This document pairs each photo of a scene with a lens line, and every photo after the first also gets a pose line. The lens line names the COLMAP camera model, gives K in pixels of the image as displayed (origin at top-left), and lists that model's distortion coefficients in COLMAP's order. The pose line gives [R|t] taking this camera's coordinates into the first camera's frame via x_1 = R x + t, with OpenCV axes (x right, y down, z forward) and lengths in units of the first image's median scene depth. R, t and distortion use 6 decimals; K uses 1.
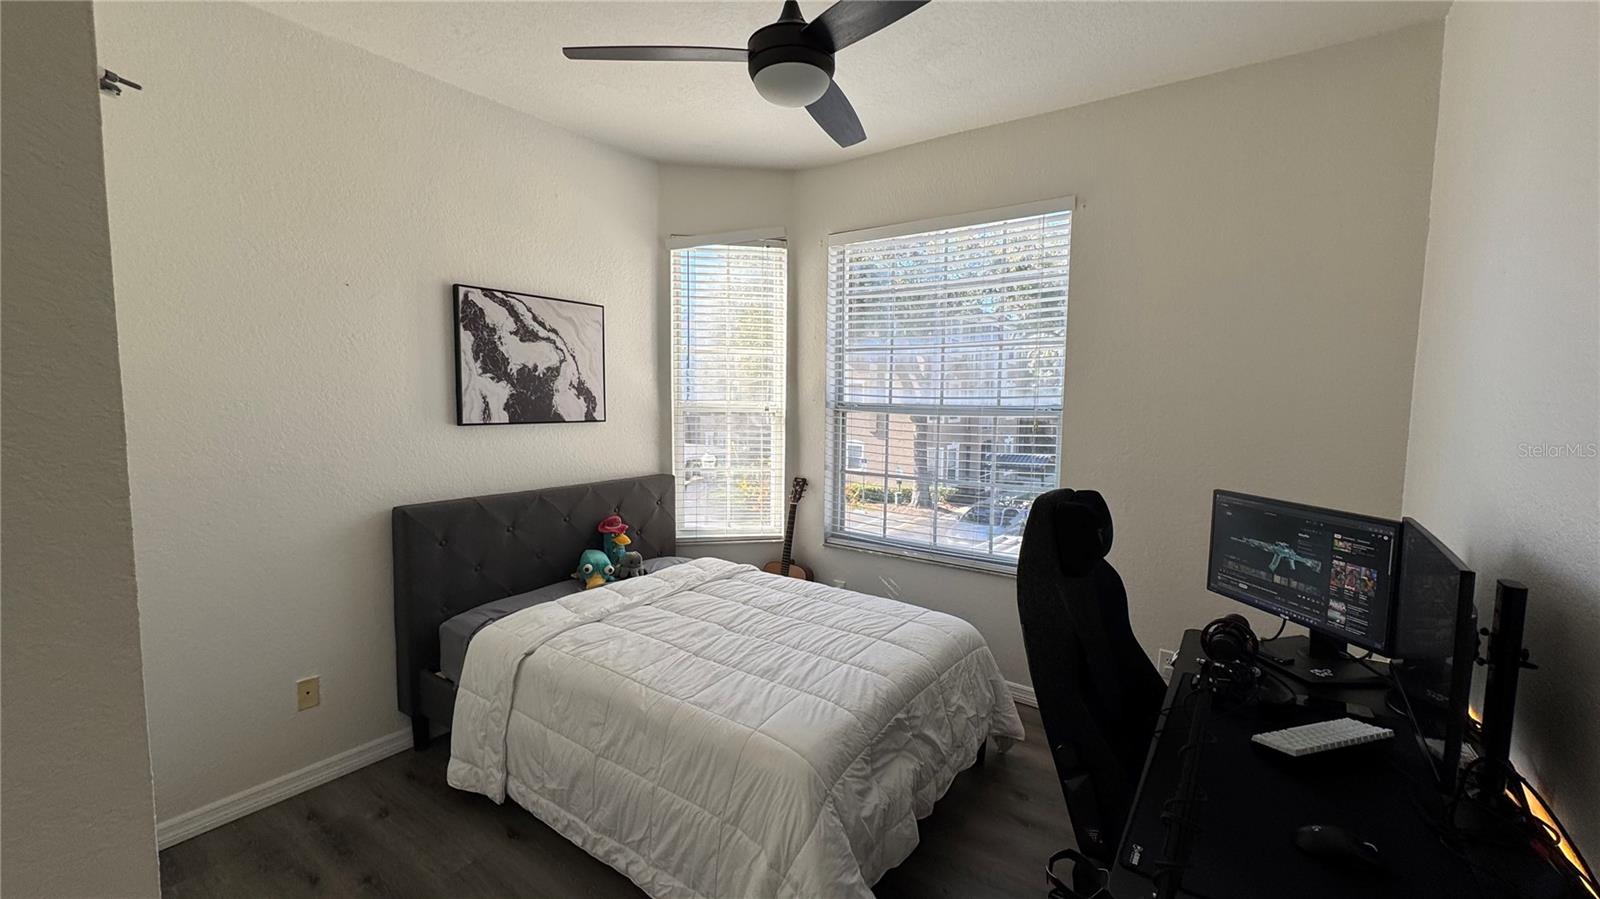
lens RADIAL K [[638.5, 0, 790.0], [0, 638.5, 446.7], [0, 0, 1]] dist [-0.001240, -0.000044]
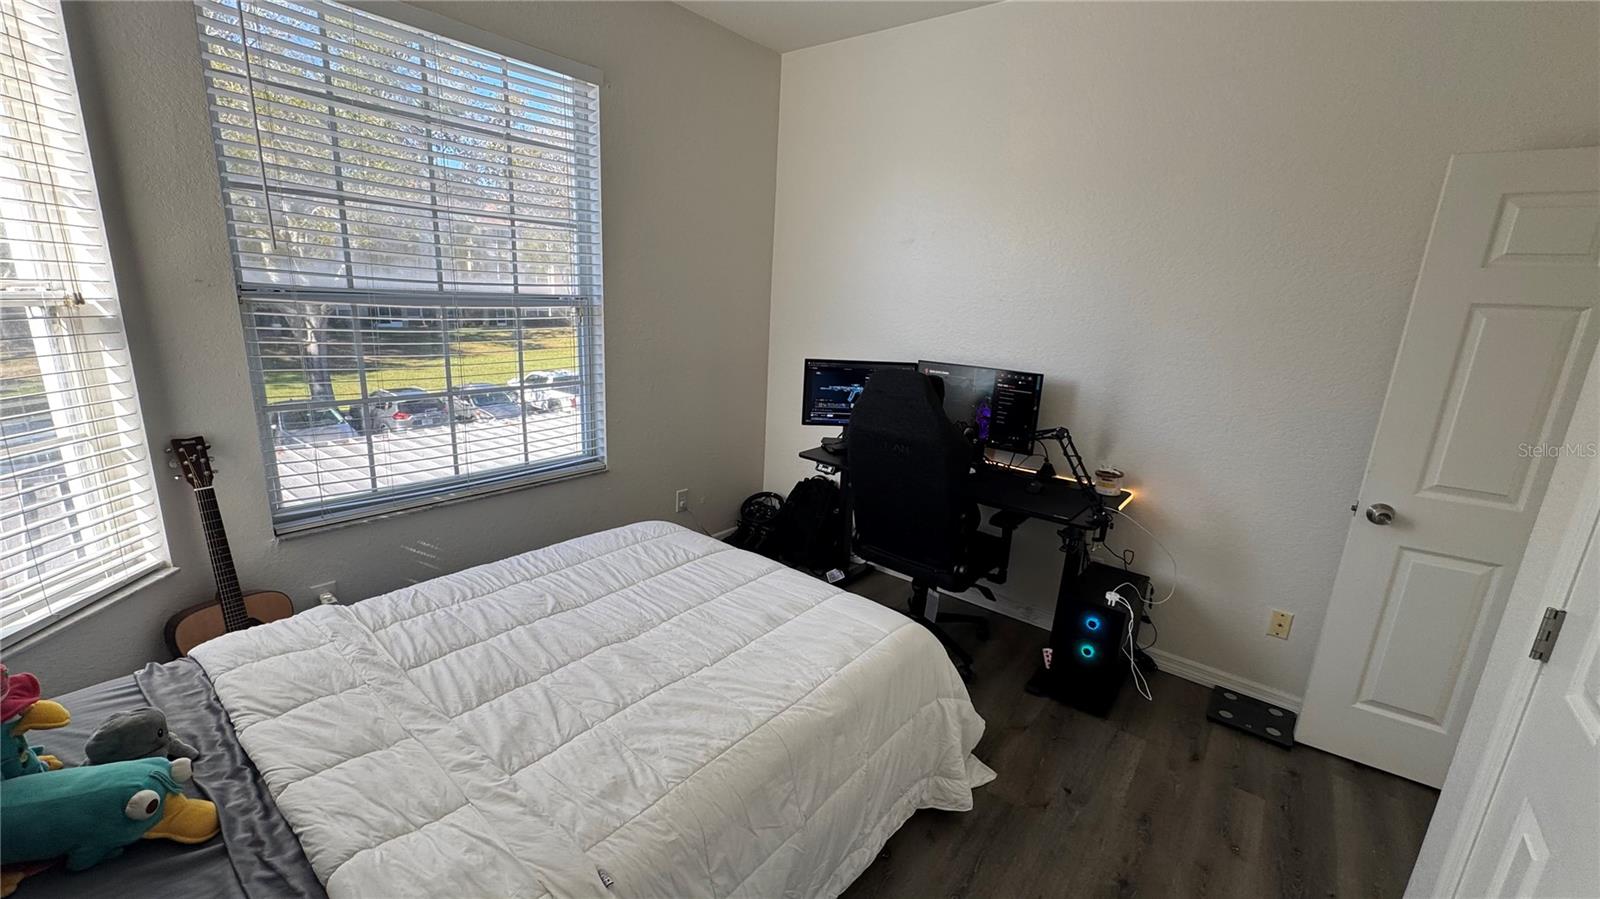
lens RADIAL K [[638.5, 0, 790.3], [0, 638.5, 453.4], [0, 0, 1]] dist [-0.001240, -0.000044]
pose [[0.050396, -0.244052, 0.968452, -0.593157], [0.034168, 0.969538, 0.242547, -0.058699], [-0.998145, 0.020866, 0.057200, 0.655332]]
